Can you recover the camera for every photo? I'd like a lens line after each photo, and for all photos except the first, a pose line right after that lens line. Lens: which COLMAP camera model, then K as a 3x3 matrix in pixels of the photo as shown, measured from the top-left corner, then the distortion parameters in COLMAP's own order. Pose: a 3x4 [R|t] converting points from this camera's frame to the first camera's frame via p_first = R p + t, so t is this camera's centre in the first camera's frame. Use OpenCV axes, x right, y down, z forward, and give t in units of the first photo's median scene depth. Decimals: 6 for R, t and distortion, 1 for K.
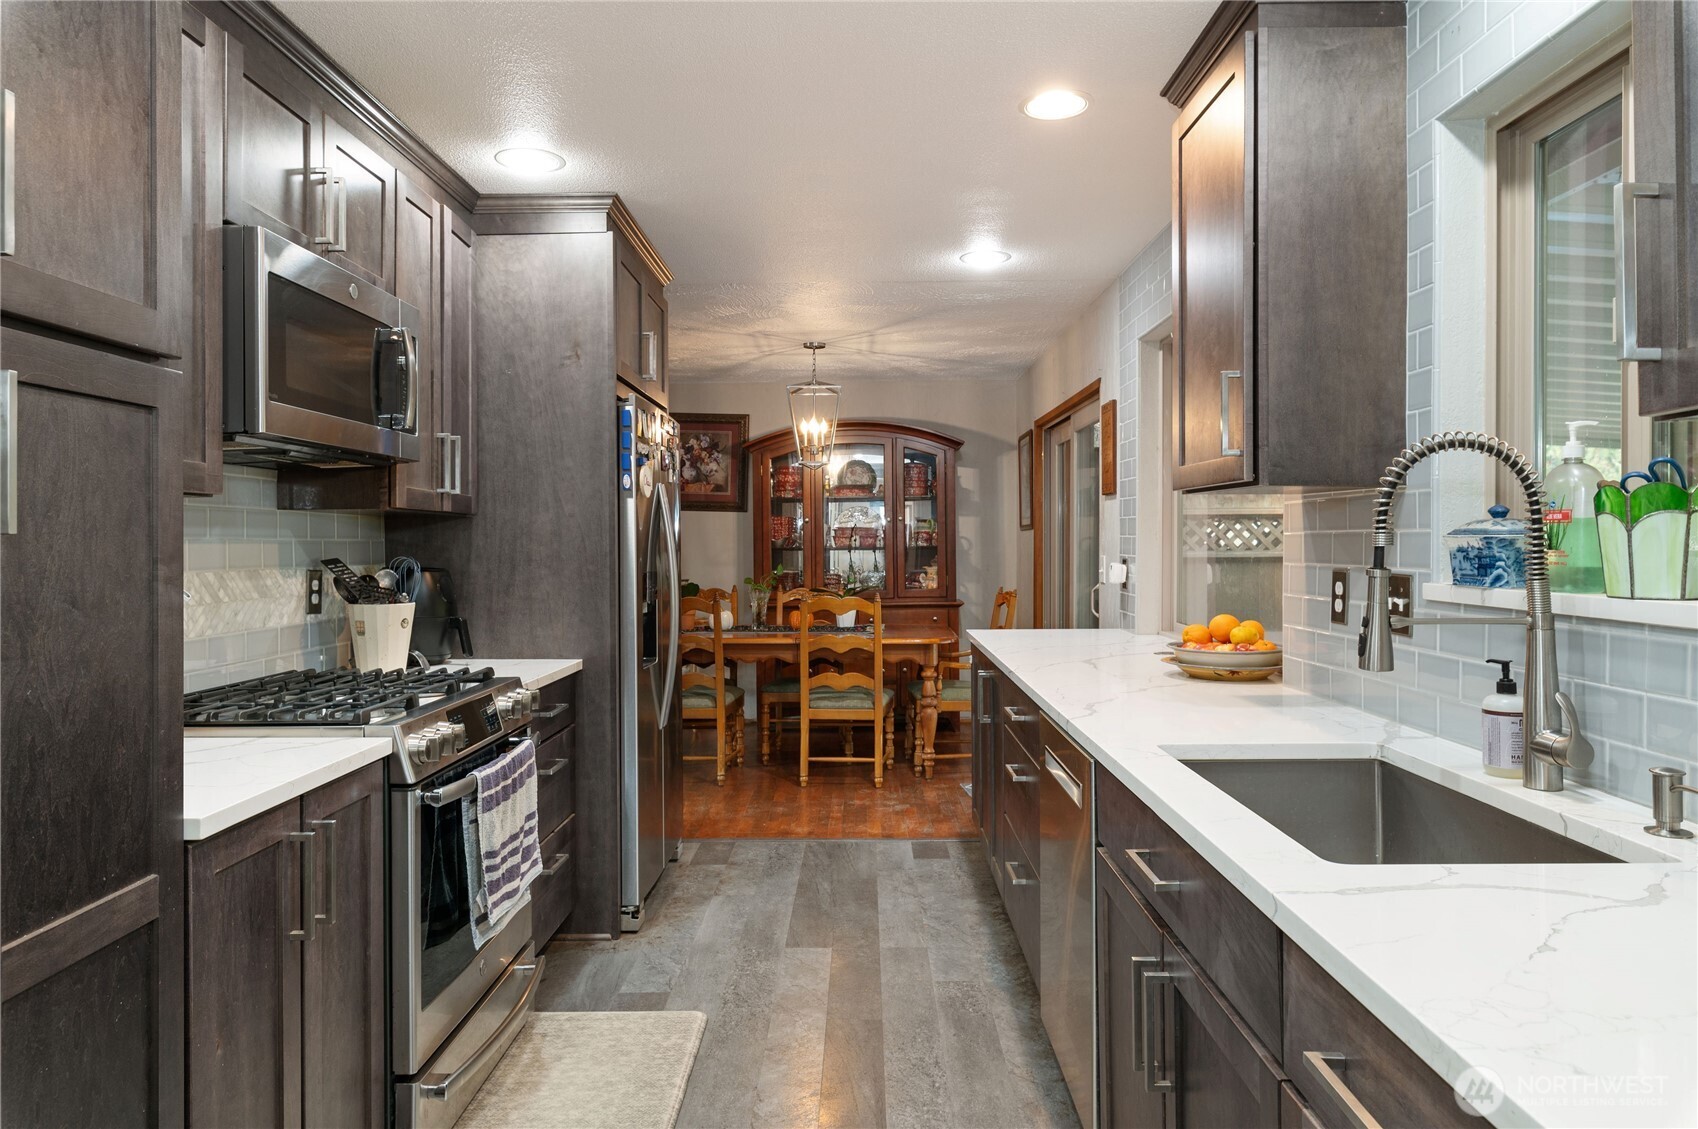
lens RADIAL K [[1053.3, 0, 850.6], [0, 1053.3, 536.0], [0, 0, 1]] dist [-0.005542, -0.000650]
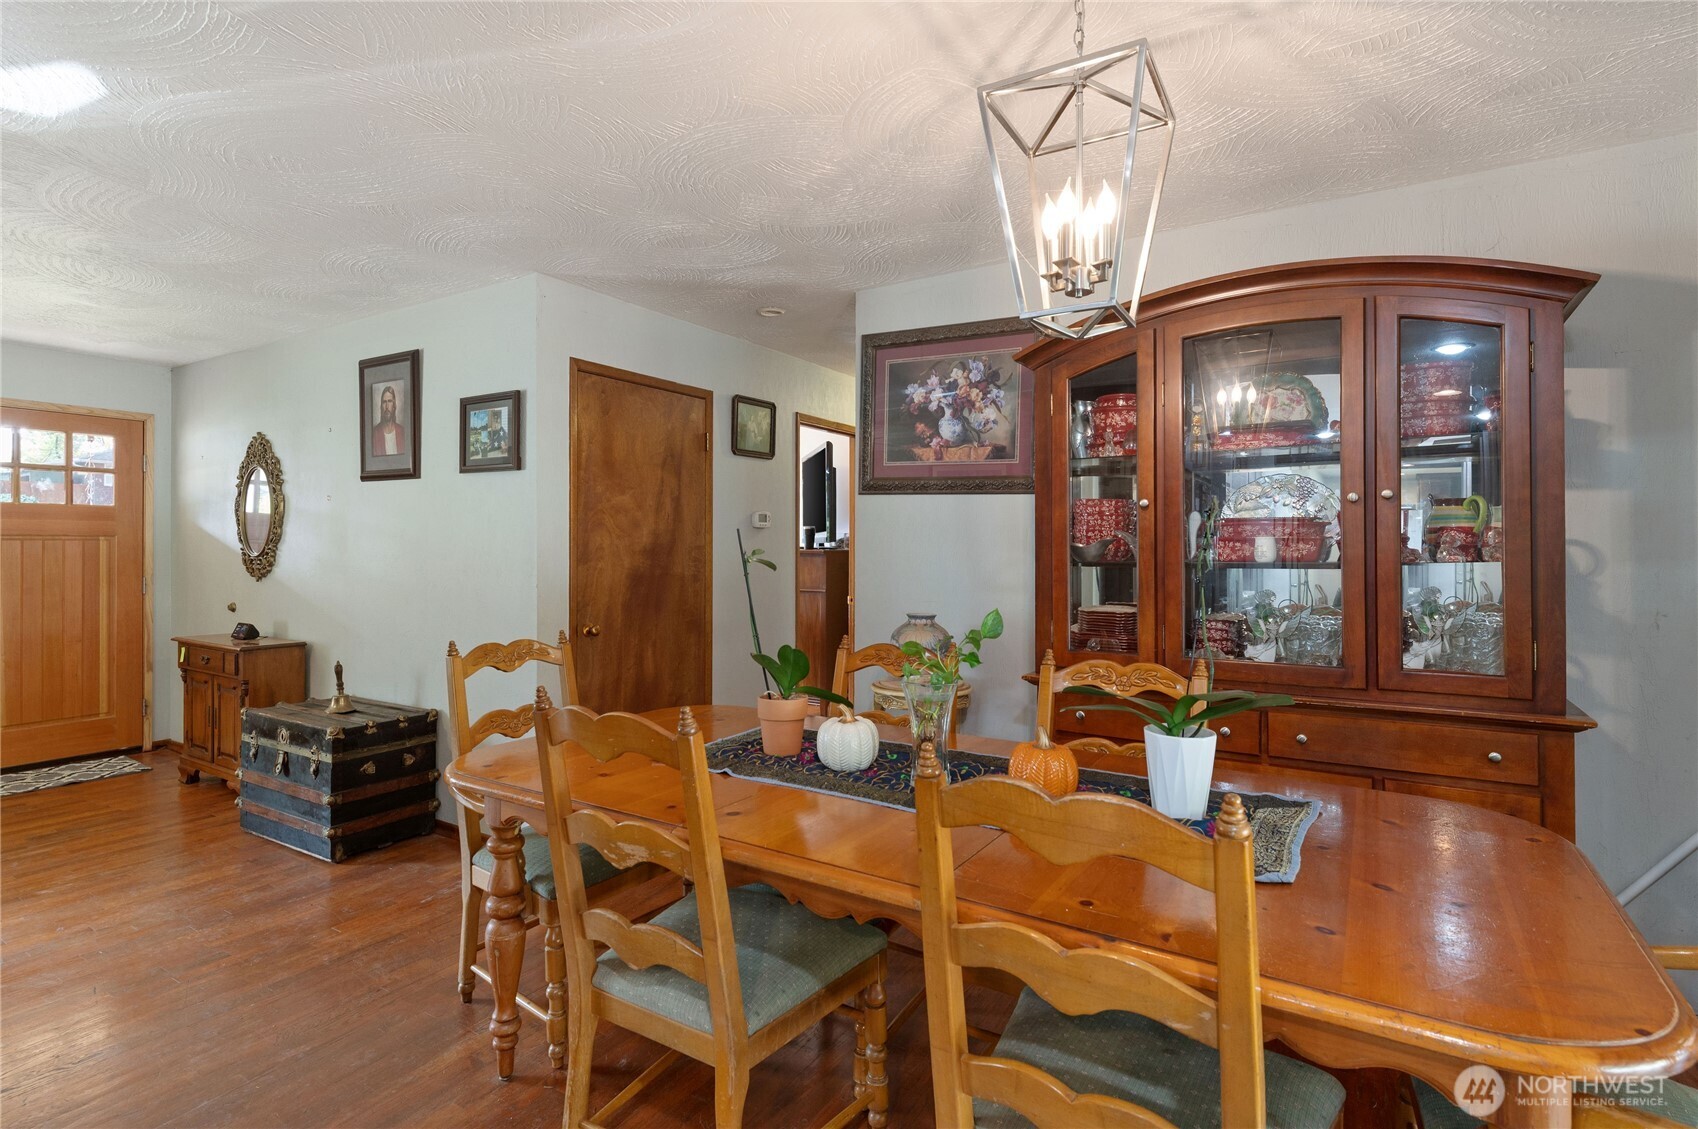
lens RADIAL K [[838.0, 0, 852.7], [0, 838.0, 561.6], [0, 0, 1]] dist [0.007485, -0.000164]
pose [[0.861974, 0.011633, -0.506819, 0.032497], [-0.003003, 0.999836, 0.017842, 0.004143], [0.506943, -0.013858, 0.861868, 0.588275]]
